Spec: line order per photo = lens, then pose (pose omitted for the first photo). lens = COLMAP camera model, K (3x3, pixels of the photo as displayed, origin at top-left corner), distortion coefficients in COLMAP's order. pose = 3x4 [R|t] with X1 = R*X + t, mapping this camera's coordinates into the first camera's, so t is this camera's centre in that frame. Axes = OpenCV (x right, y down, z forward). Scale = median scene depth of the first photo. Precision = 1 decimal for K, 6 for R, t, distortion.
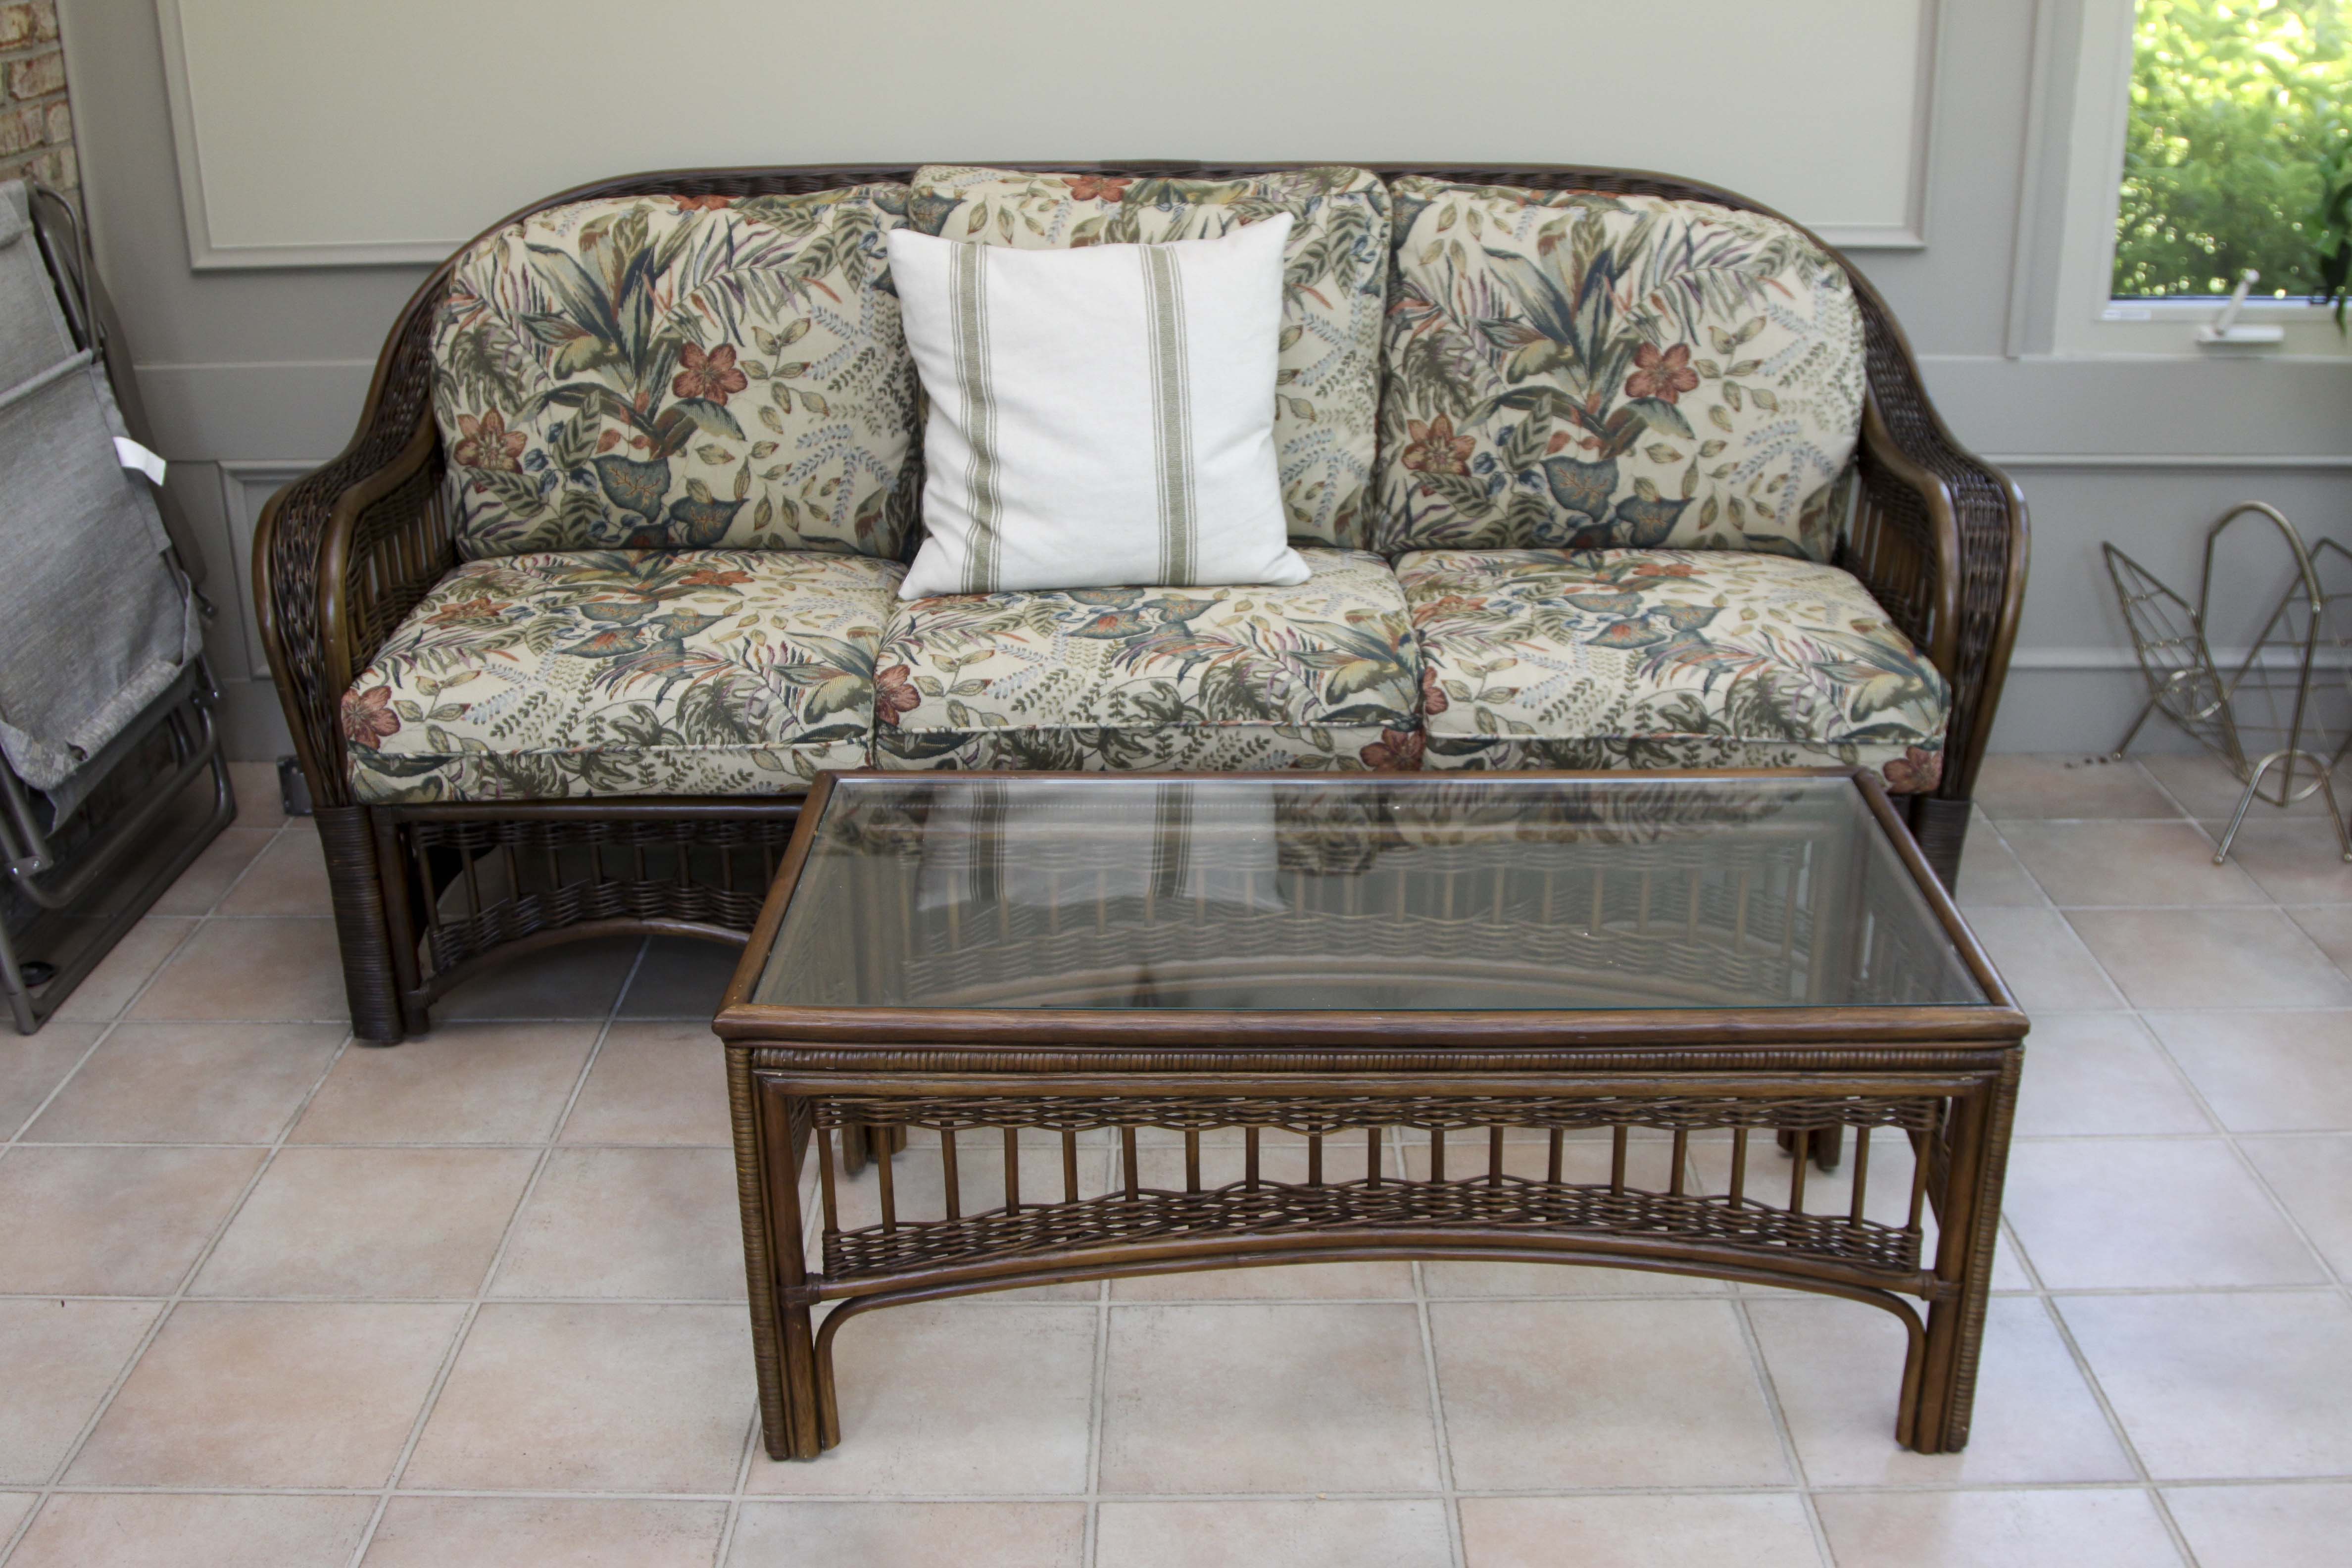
lens RADIAL K [[2548.6, 0, 1191.4], [0, 2548.6, 776.0], [0, 0, 1]] dist [-0.121063, 0.000000]
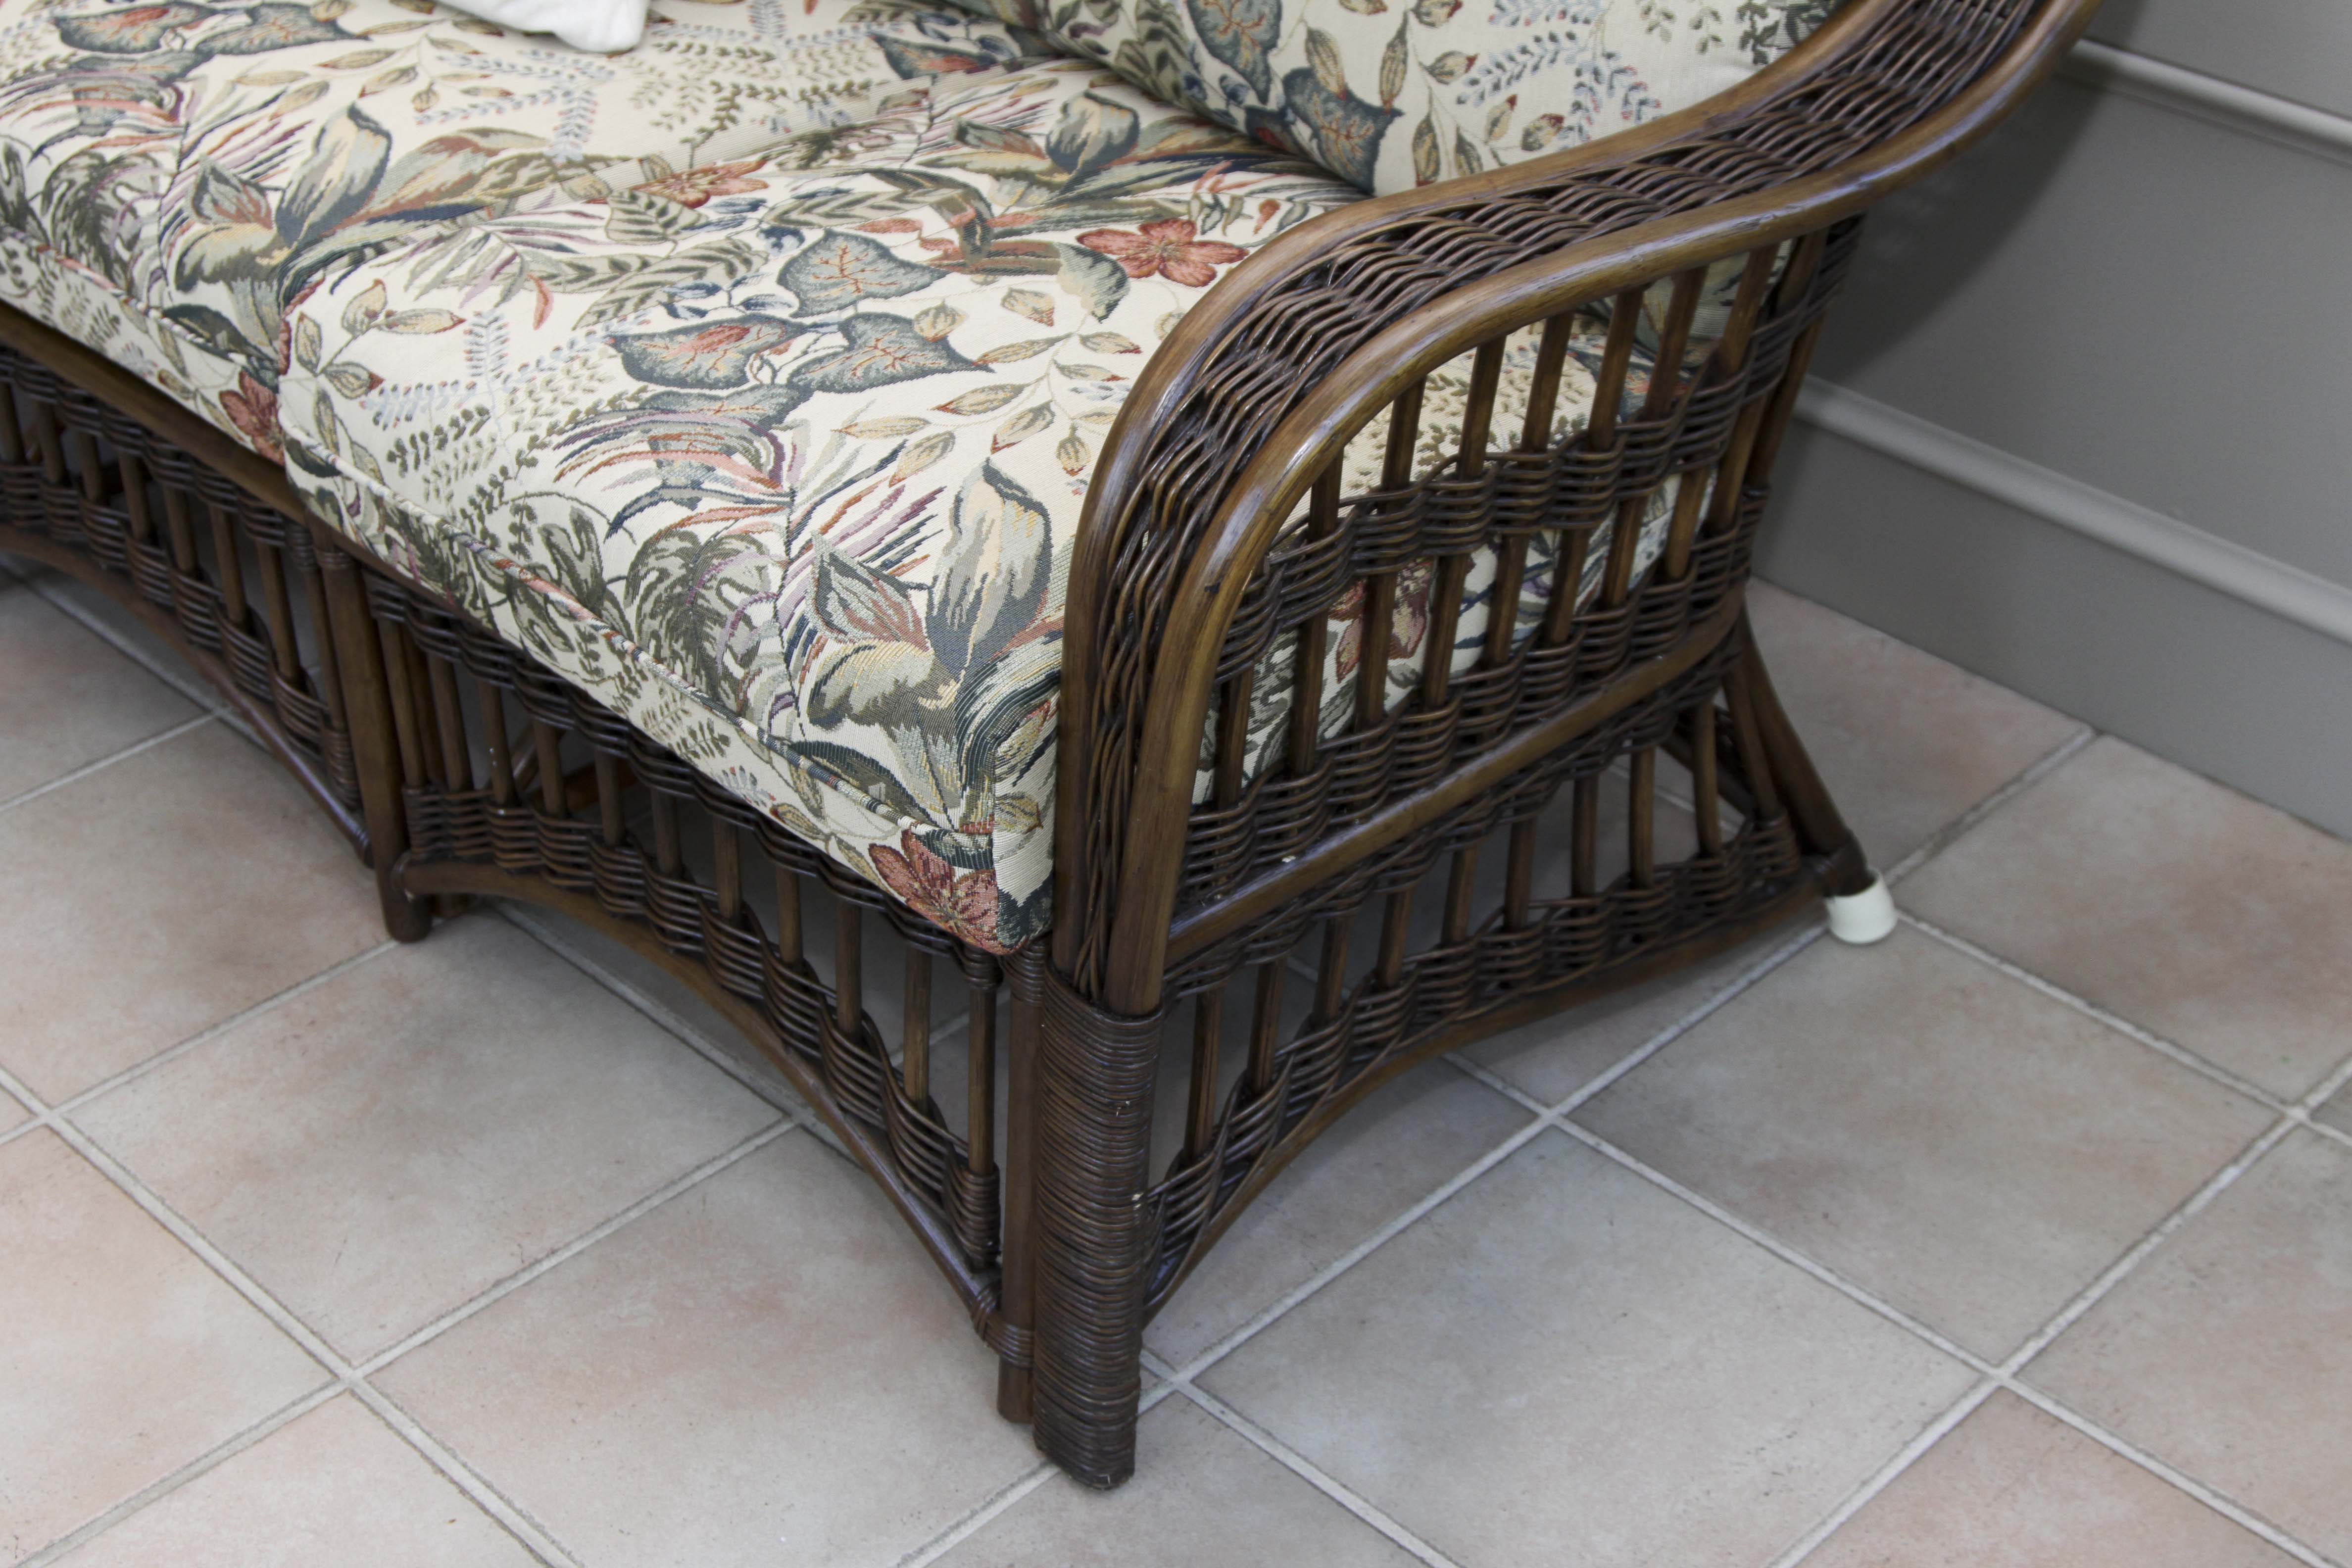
lens RADIAL K [[3488.9, 0, 1178.2], [0, 3488.9, 781.7], [0, 0, 1]] dist [-0.003864, 0.000000]
pose [[0.706097, 0.395967, -0.587058, 0.642613], [-0.255545, 0.915665, 0.310248, -0.204937], [0.660396, -0.069046, 0.747736, 0.606133]]
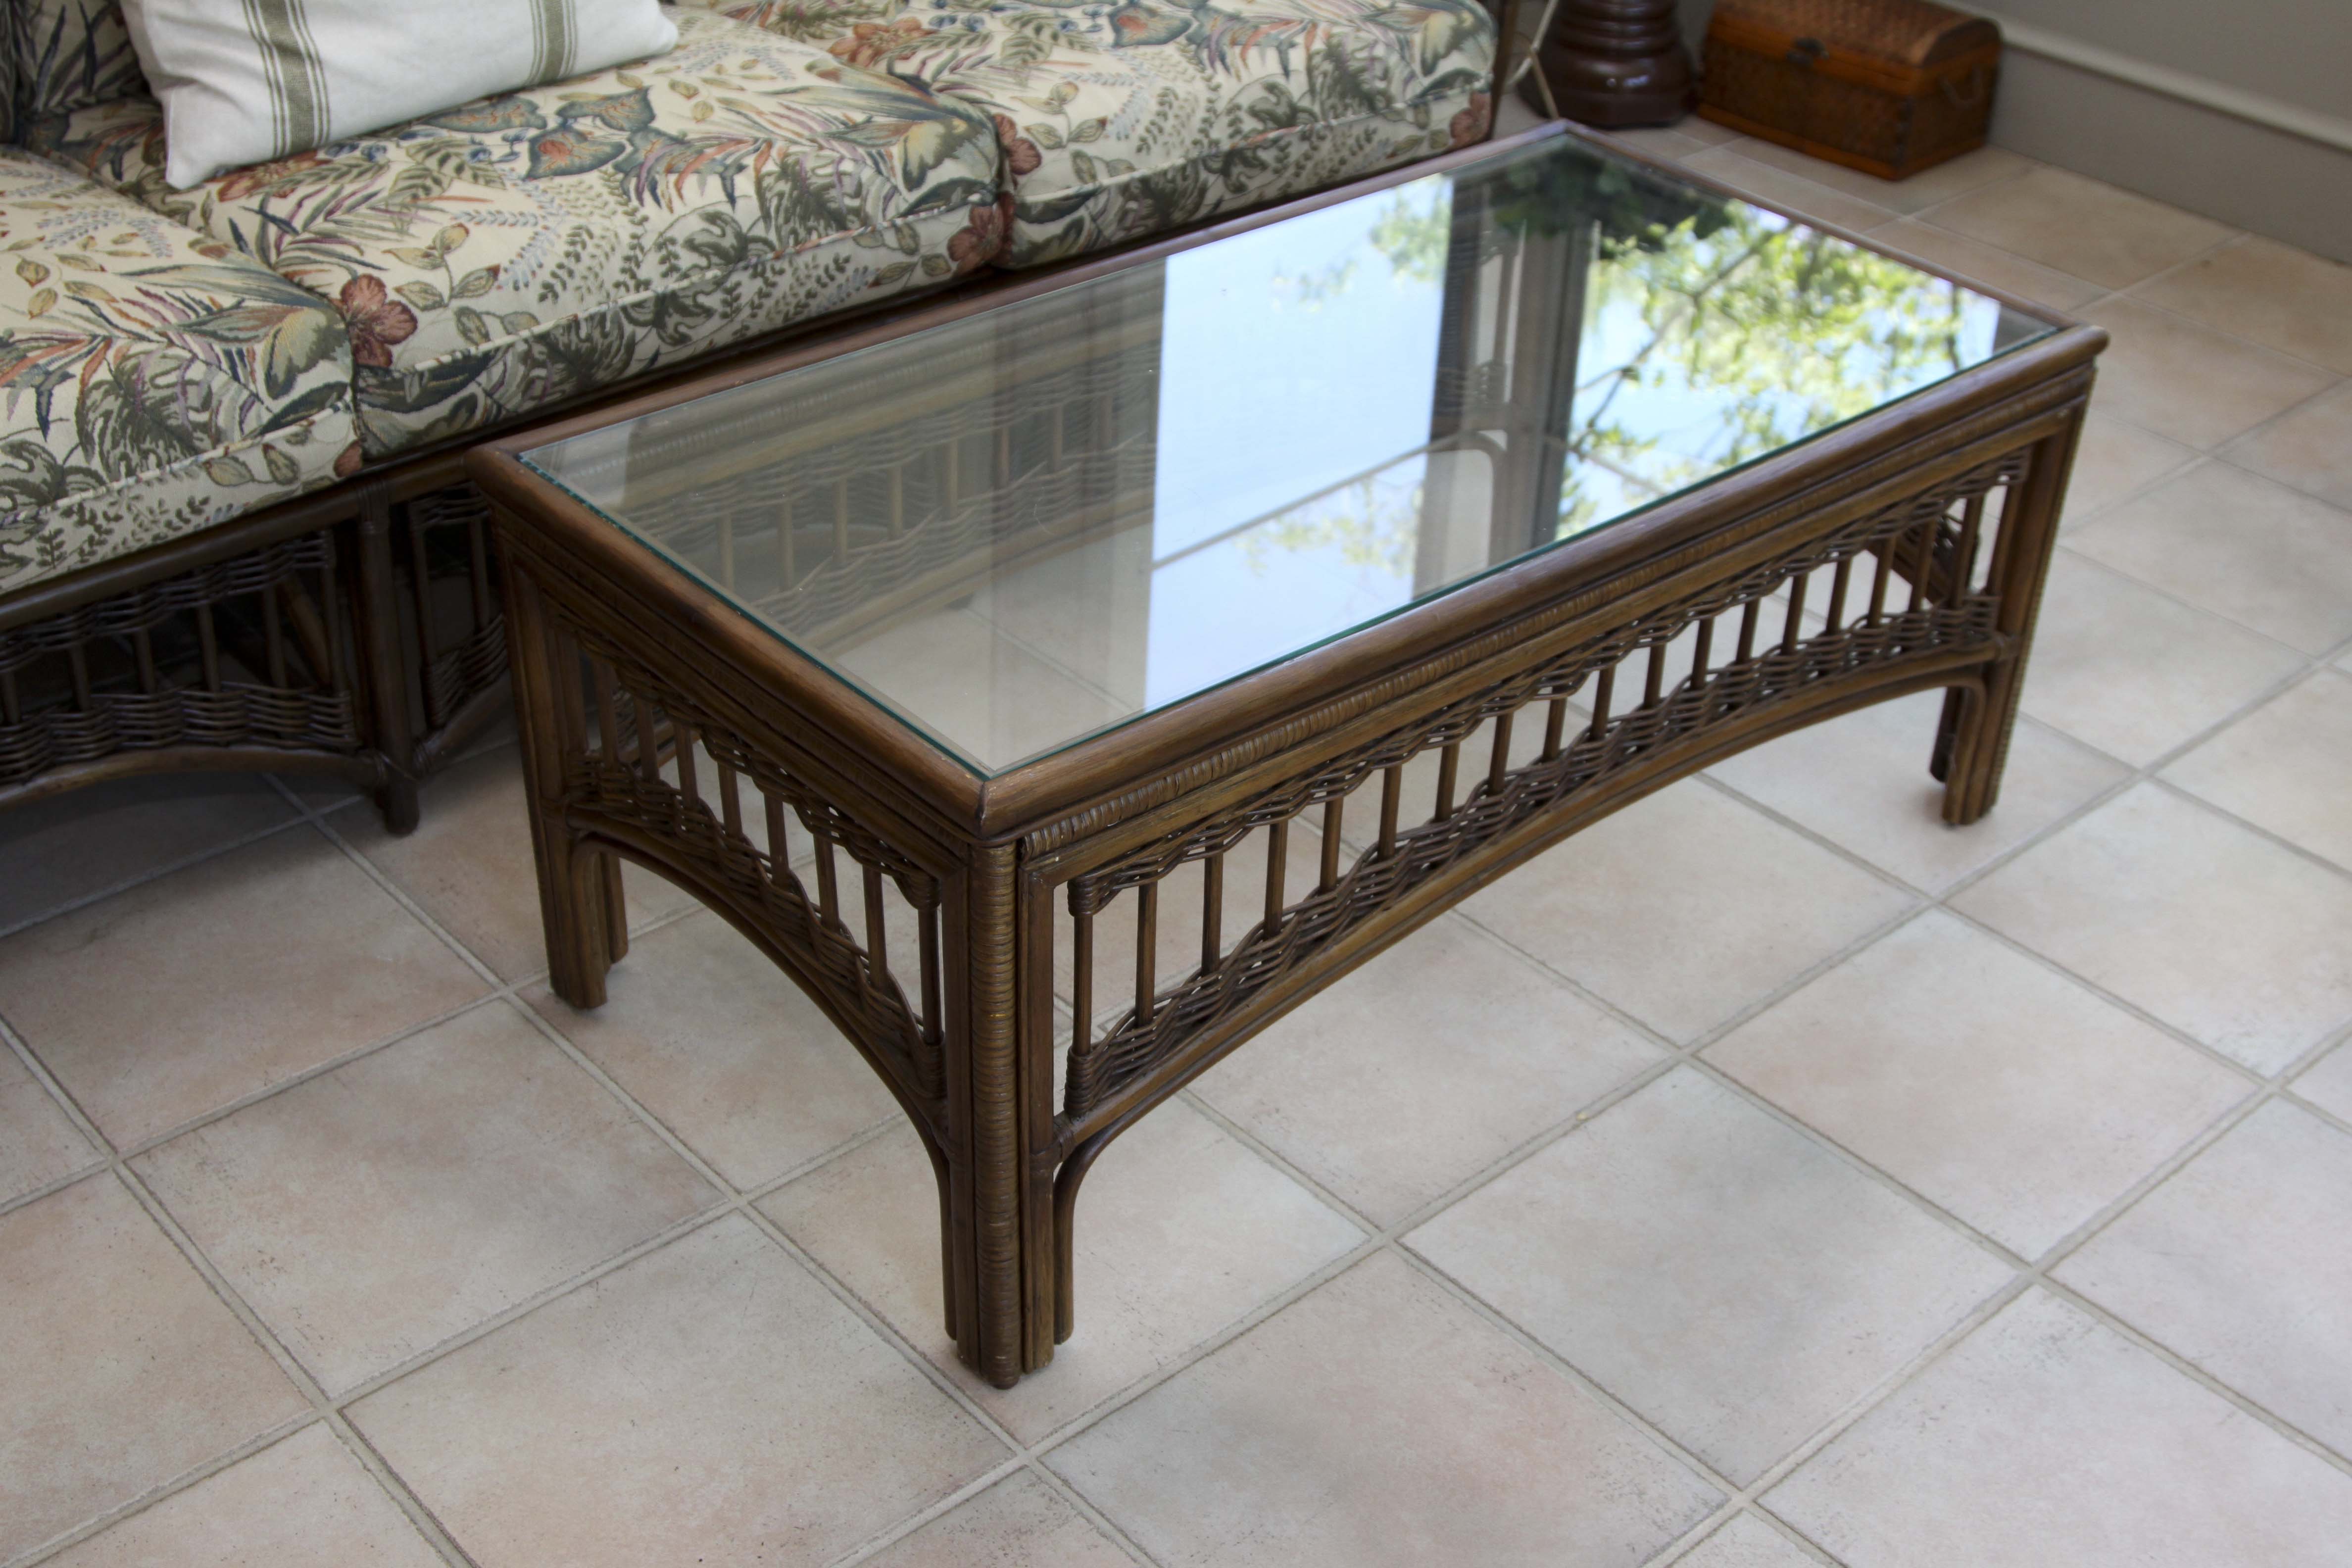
lens RADIAL K [[2925.8, 0, 1259.7], [0, 2925.8, 749.9], [0, 0, 1]] dist [-0.083159, 0.000000]
pose [[0.734866, -0.329540, 0.592770, -0.429389], [0.207769, 0.941381, 0.265771, -0.079489], [-0.645604, -0.072147, 0.760257, 0.275855]]
